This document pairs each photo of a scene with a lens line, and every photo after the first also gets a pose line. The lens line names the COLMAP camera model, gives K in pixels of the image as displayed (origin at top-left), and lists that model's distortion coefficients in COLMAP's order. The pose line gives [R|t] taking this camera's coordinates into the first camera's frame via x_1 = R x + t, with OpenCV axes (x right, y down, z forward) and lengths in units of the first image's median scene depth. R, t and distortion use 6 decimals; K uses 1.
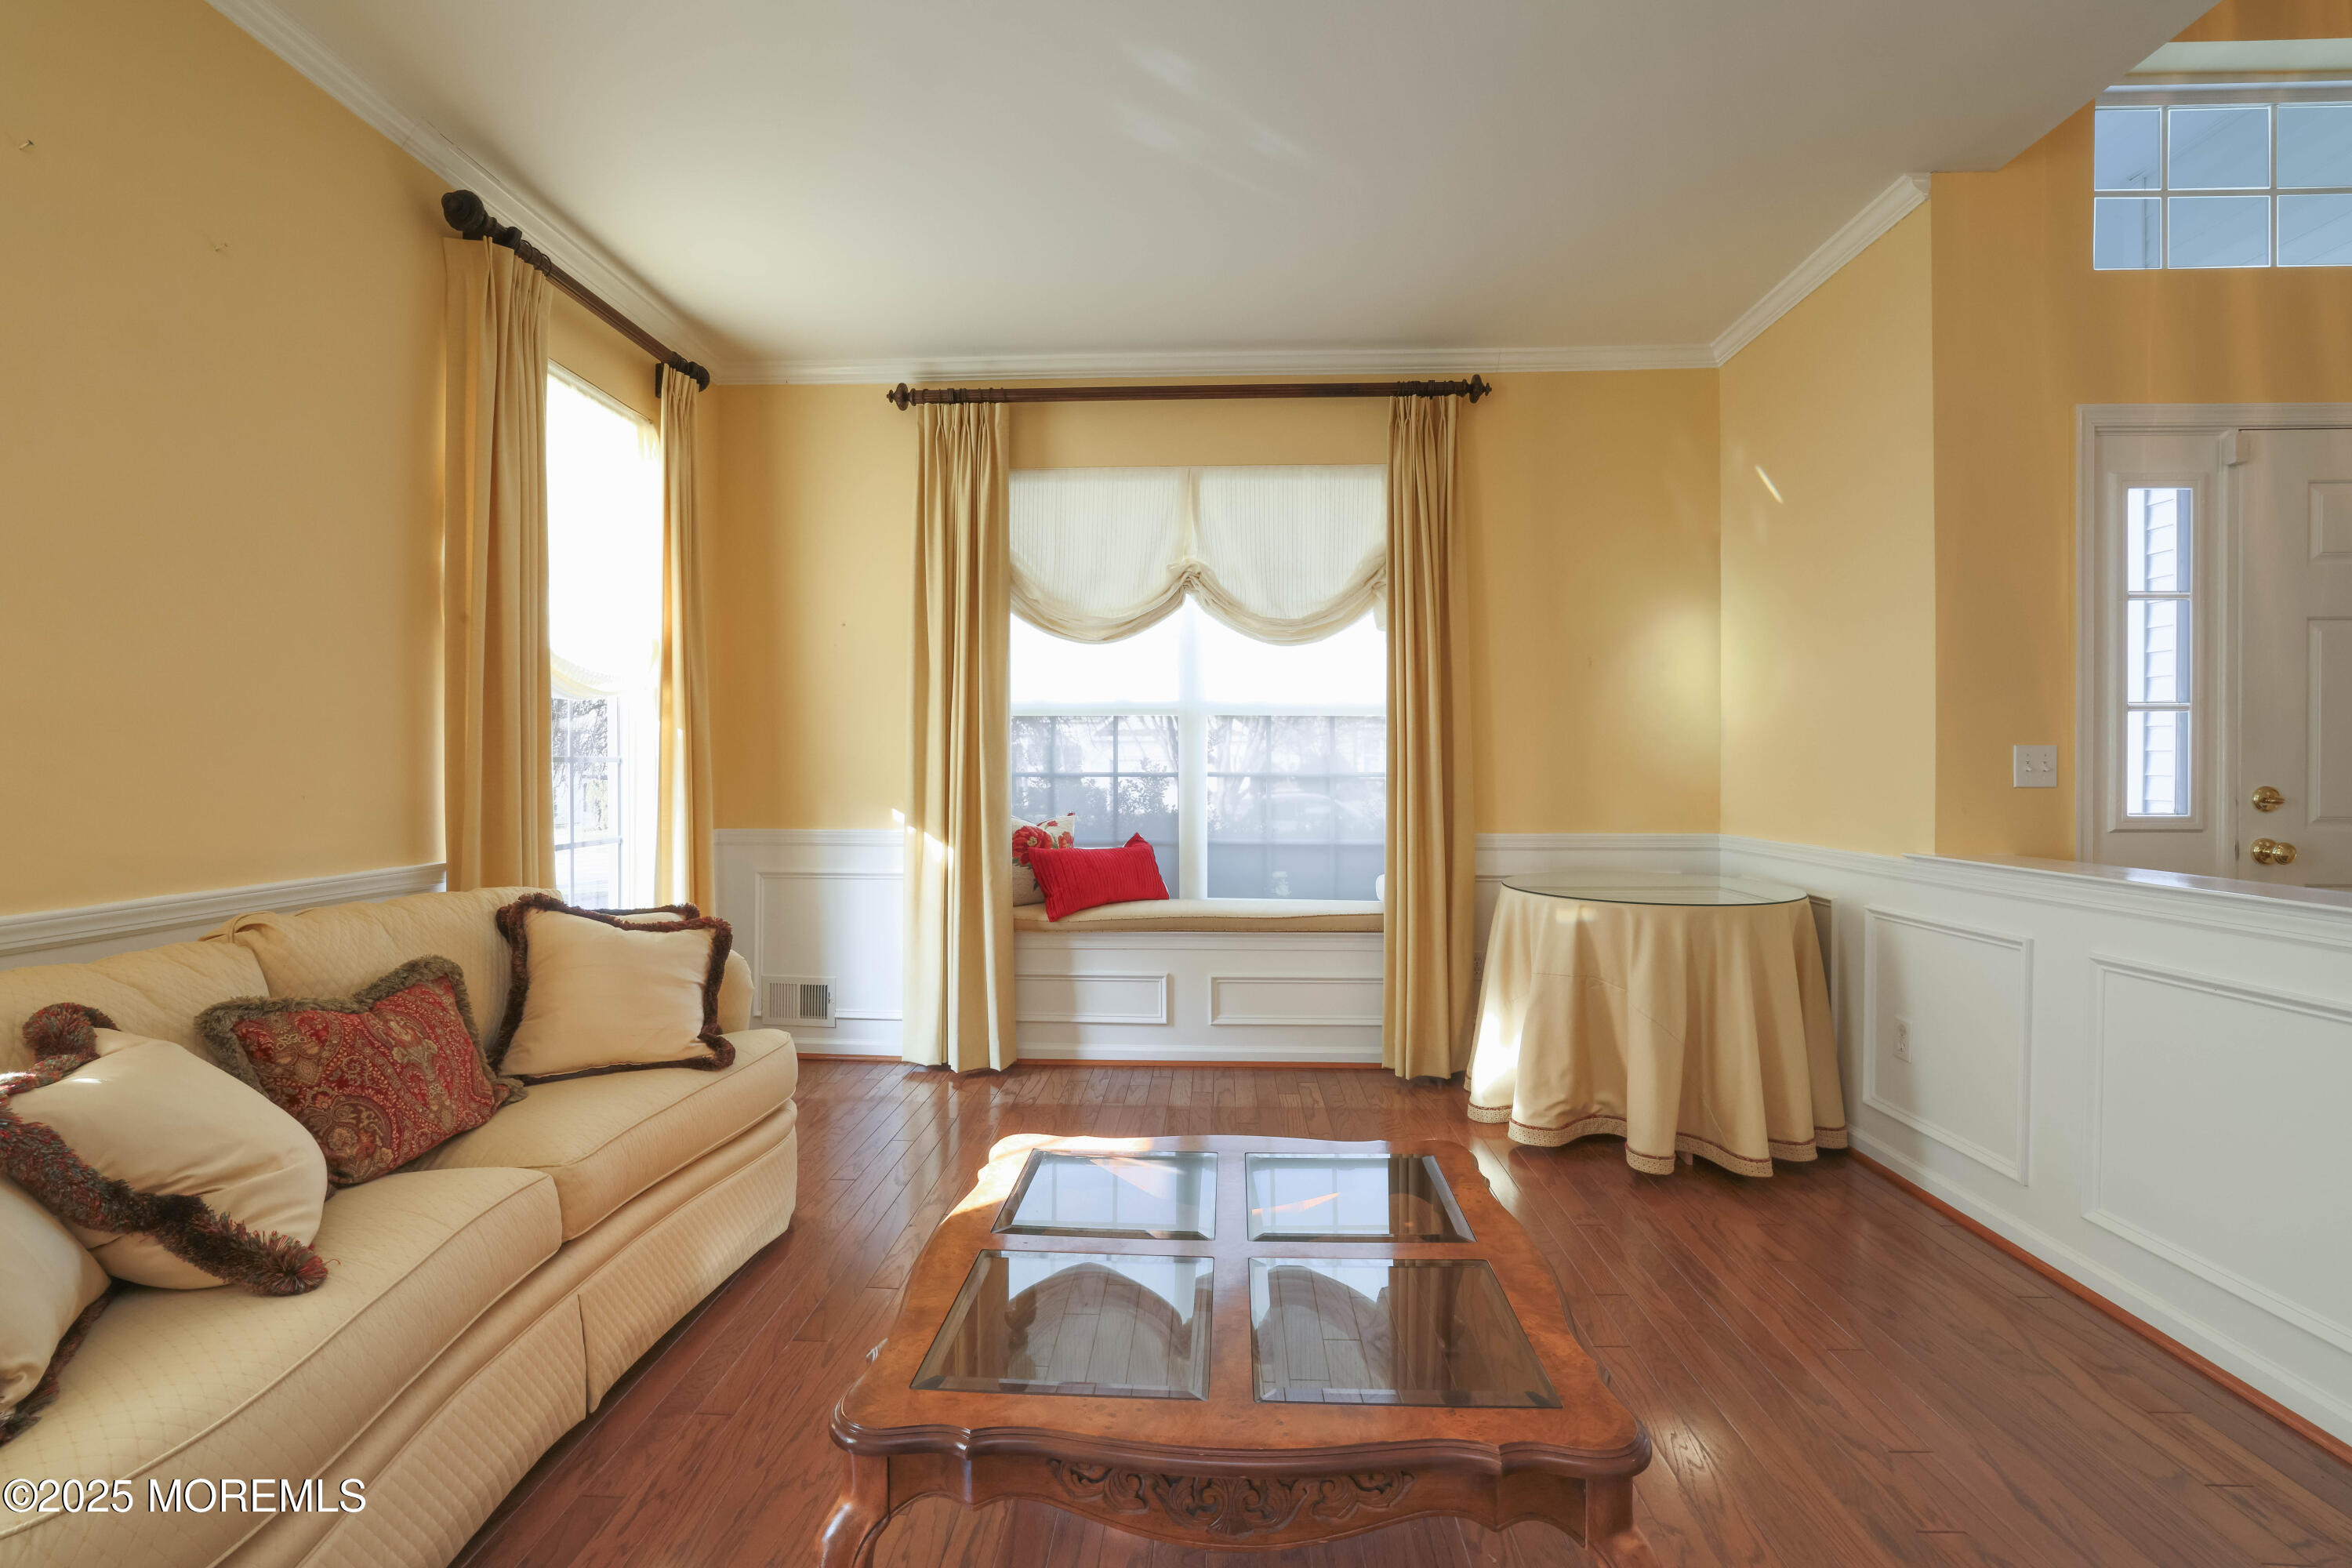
lens RADIAL K [[1008.6, 0, 1177.3], [0, 1008.6, 762.3], [0, 0, 1]] dist [-0.054890, 0.024699]
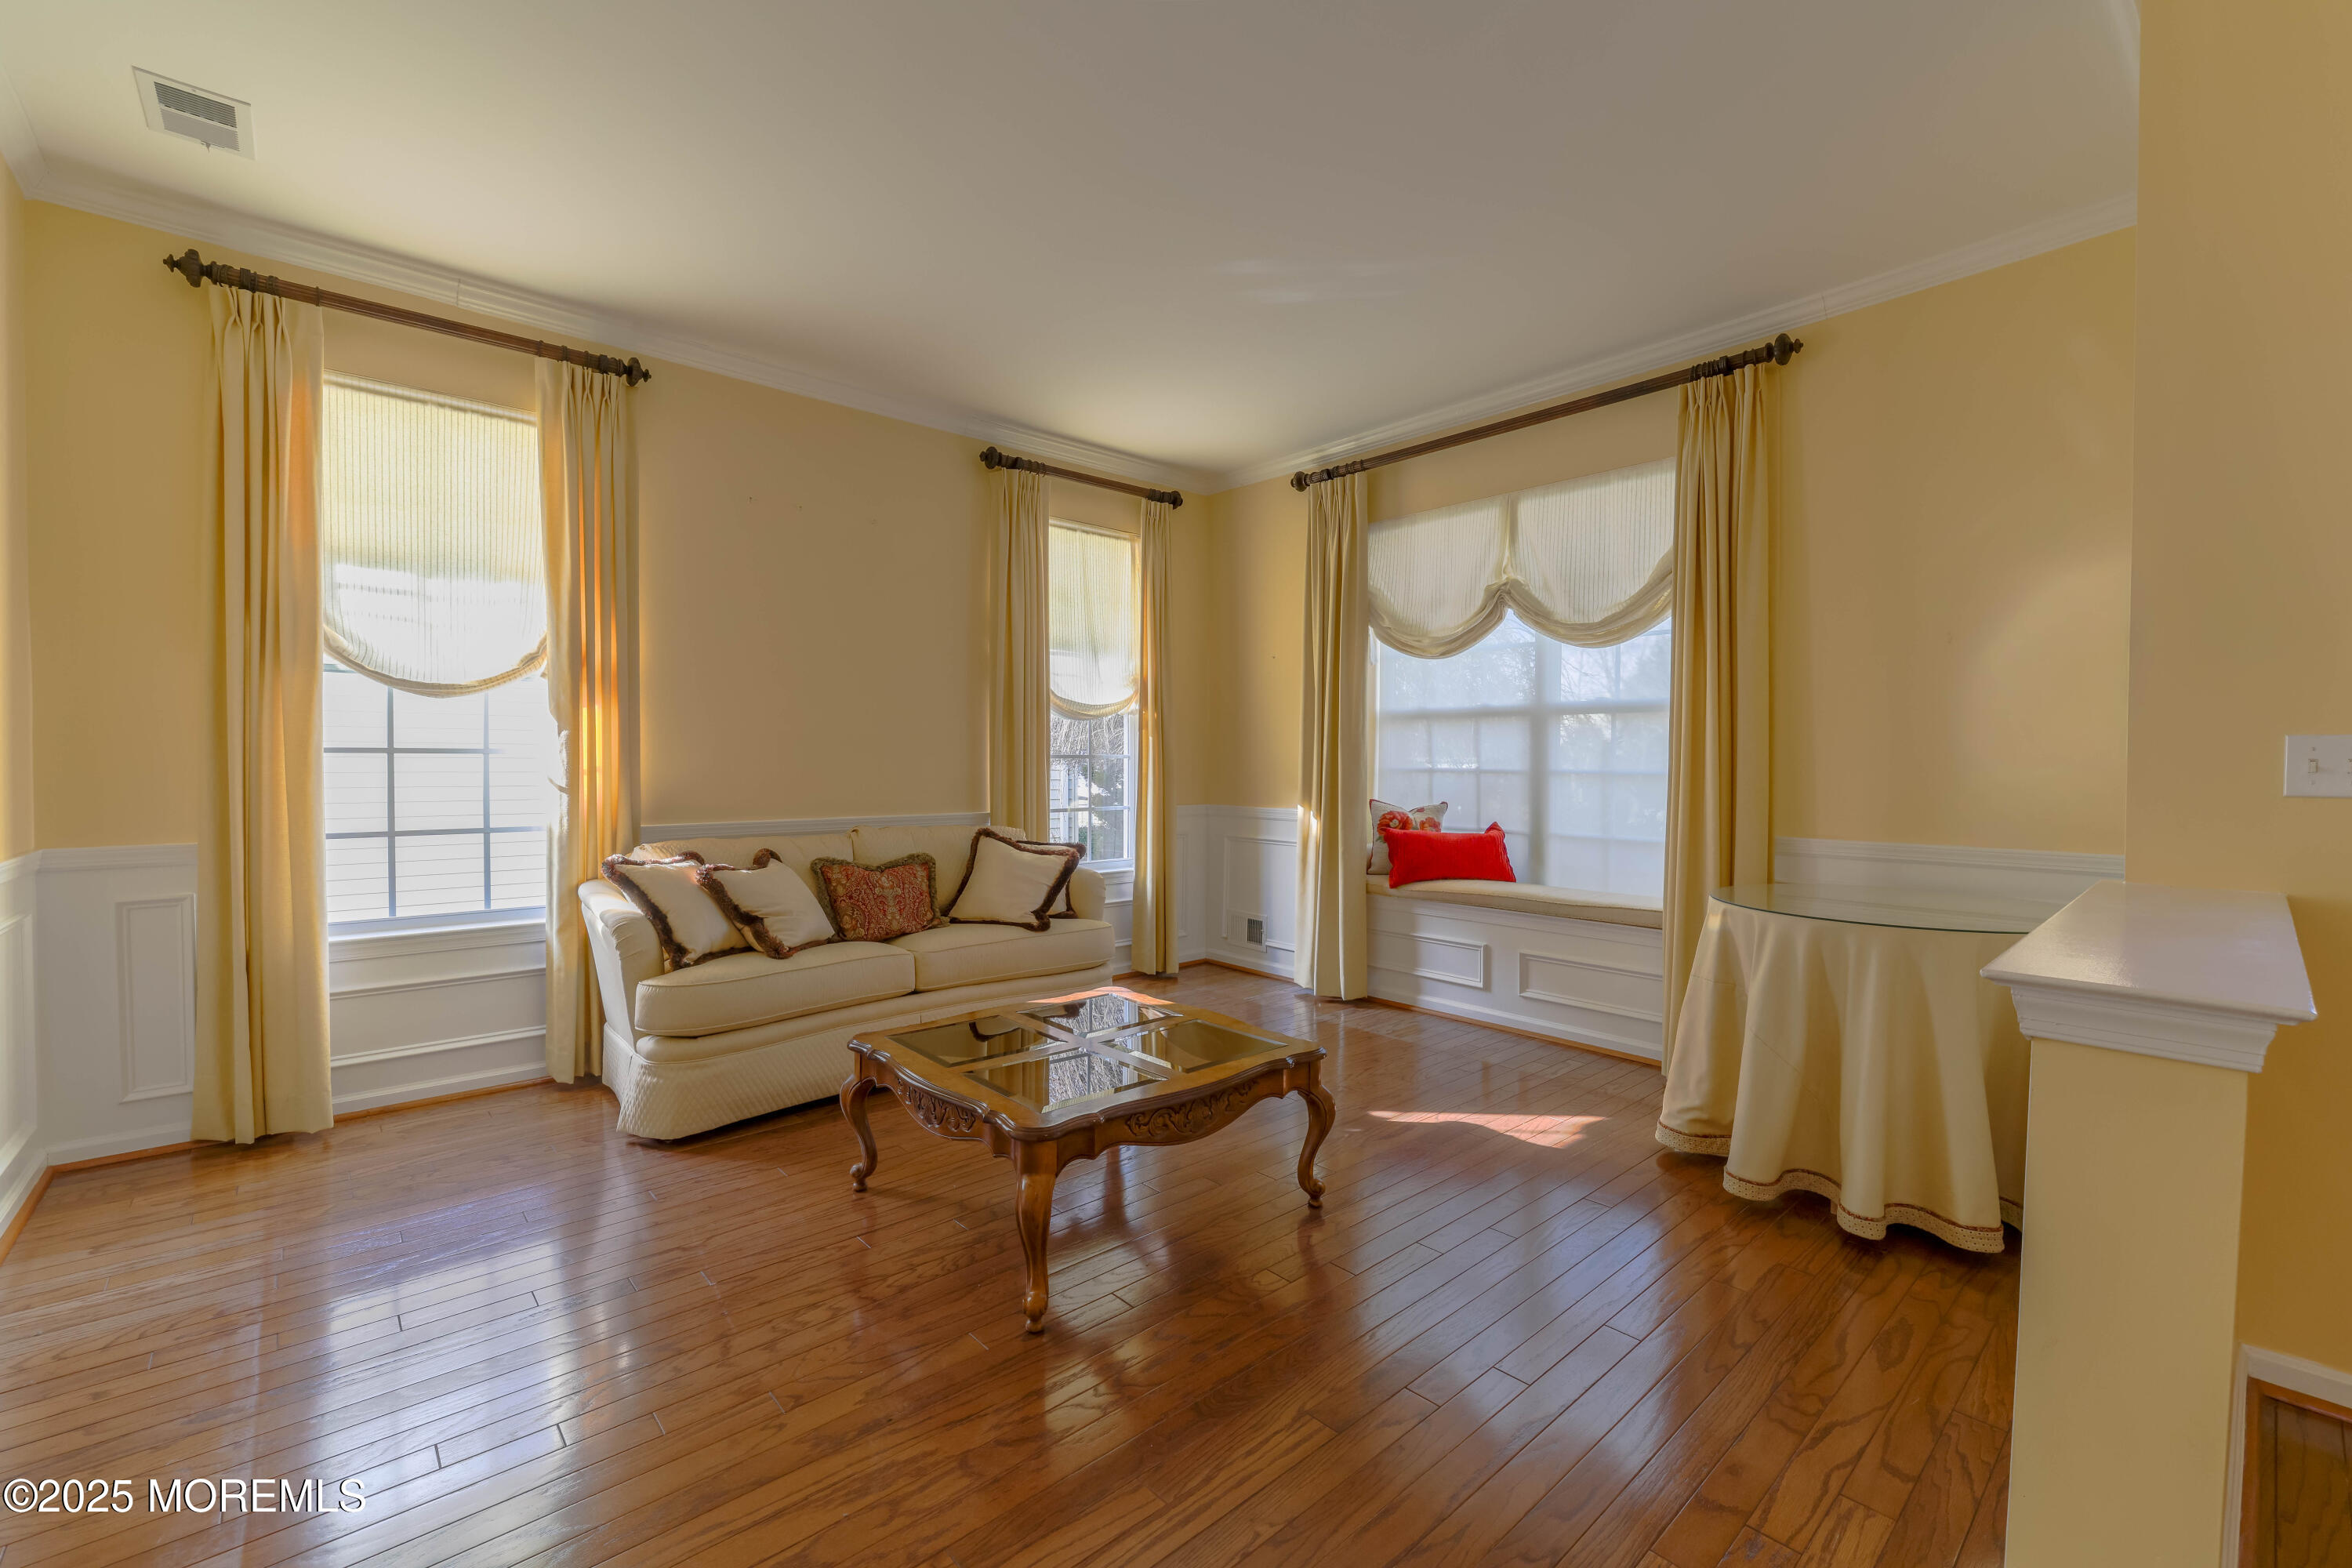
lens RADIAL K [[980.5, 0, 1179.0], [0, 980.5, 777.1], [0, 0, 1]] dist [-0.001075, -0.000200]
pose [[0.698135, 0.014715, -0.715815, 0.548904], [-0.001920, 0.999824, 0.018680, -0.000172], [0.715964, -0.011667, 0.698040, -0.022146]]
